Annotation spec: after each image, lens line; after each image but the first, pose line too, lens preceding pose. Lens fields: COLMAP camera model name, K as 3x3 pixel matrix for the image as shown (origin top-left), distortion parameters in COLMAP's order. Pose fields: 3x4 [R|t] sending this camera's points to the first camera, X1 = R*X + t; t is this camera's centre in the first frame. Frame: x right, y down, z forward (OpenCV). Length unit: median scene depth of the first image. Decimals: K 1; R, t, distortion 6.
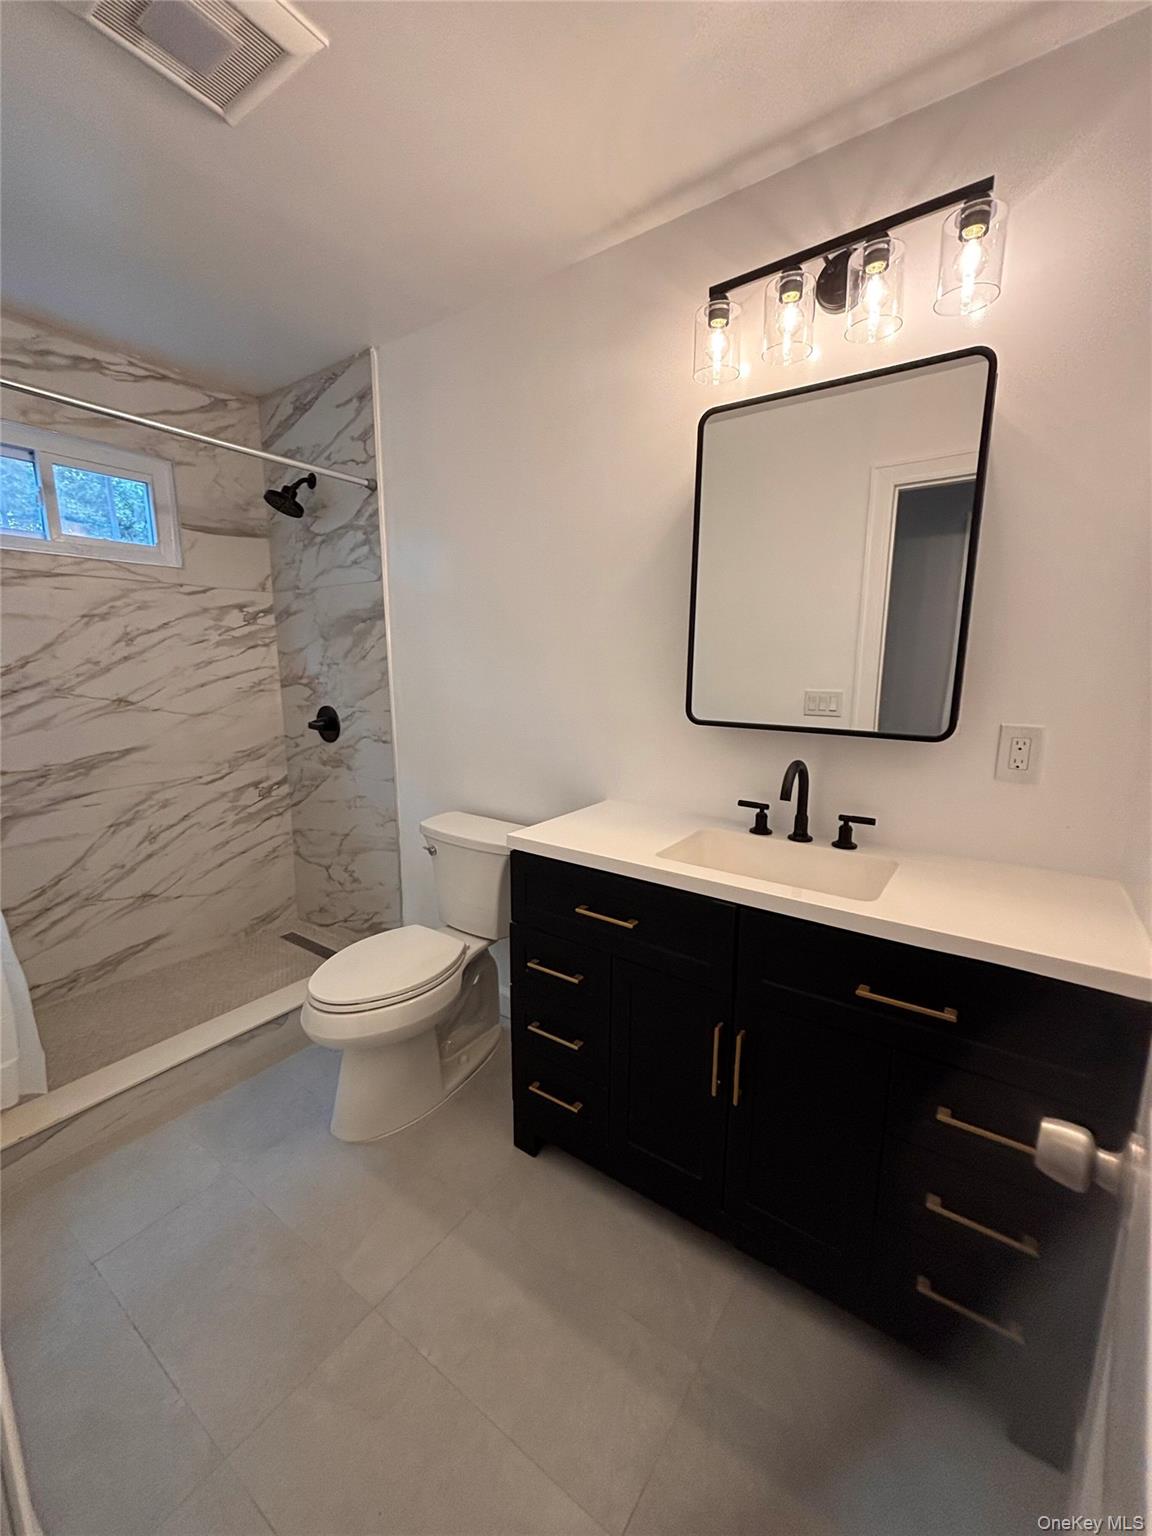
lens RADIAL K [[623.9, 0, 575.2], [0, 623.9, 768.5], [0, 0, 1]] dist [-0.001343, 0.001079]
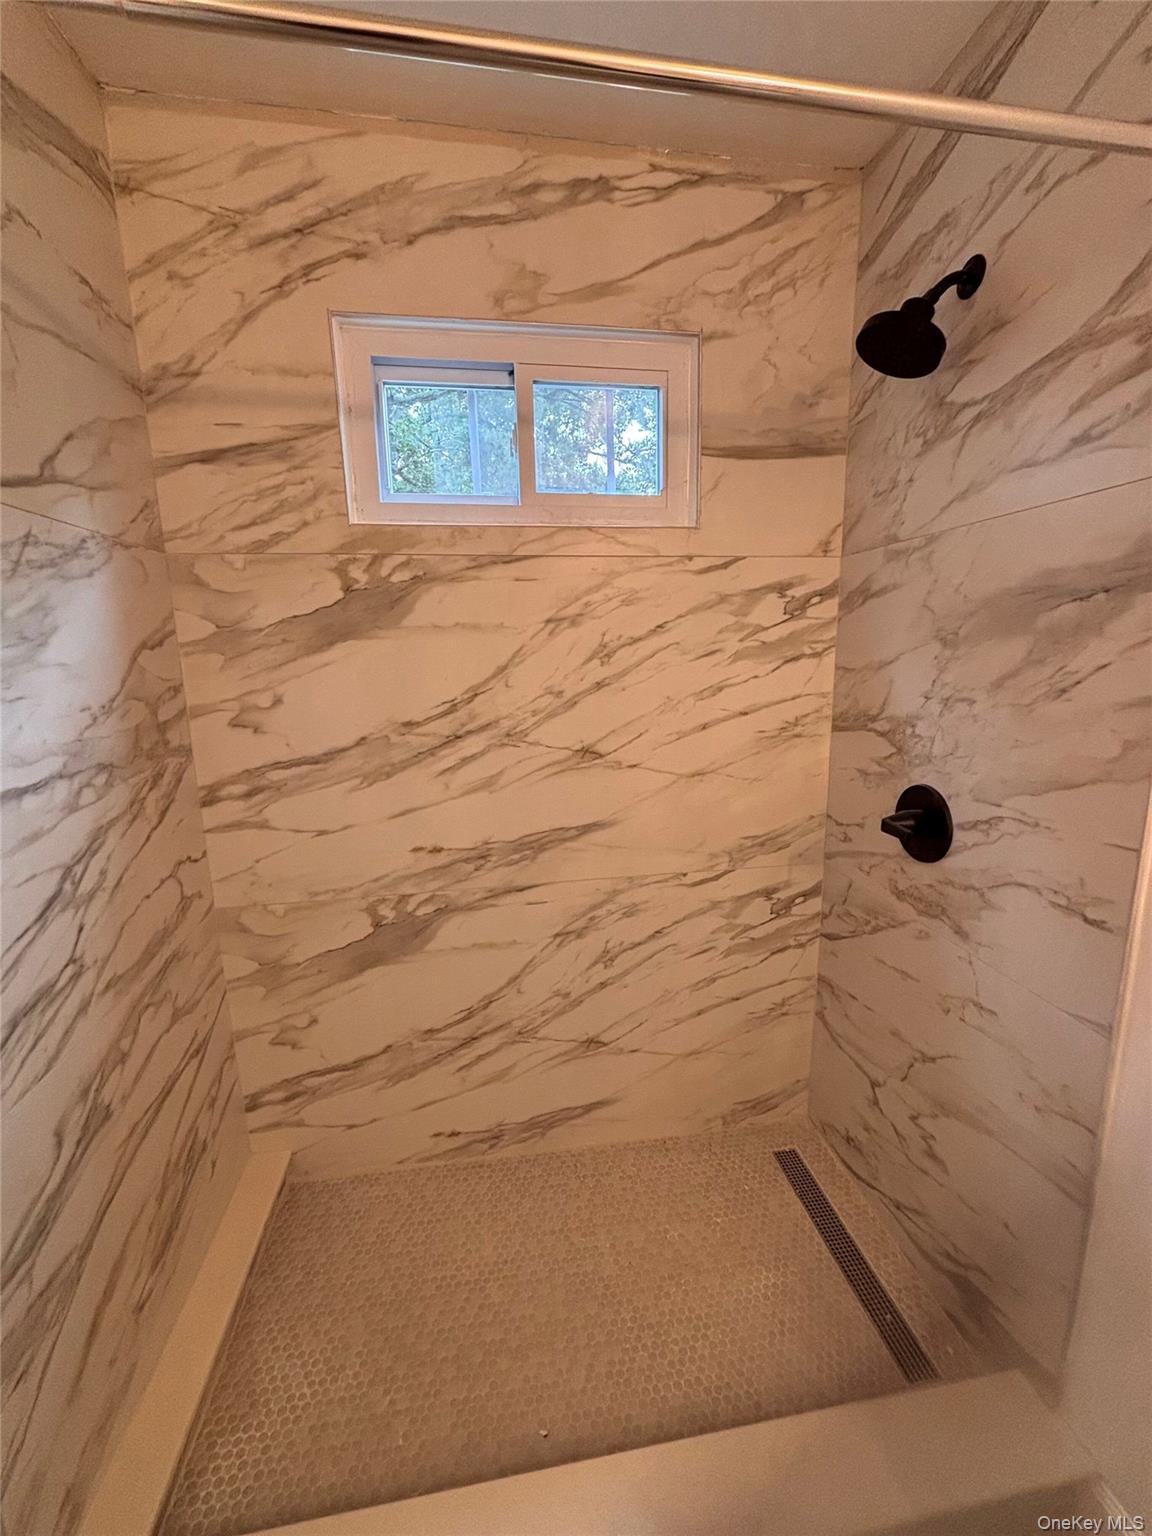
lens RADIAL K [[623.9, 0, 577.3], [0, 623.9, 766.4], [0, 0, 1]] dist [-0.001343, 0.001079]
pose [[0.698693, 0.121465, -0.705035, -0.268895], [-0.104009, 0.992258, 0.067874, -0.127920], [0.707821, 0.025907, 0.705917, 0.514661]]
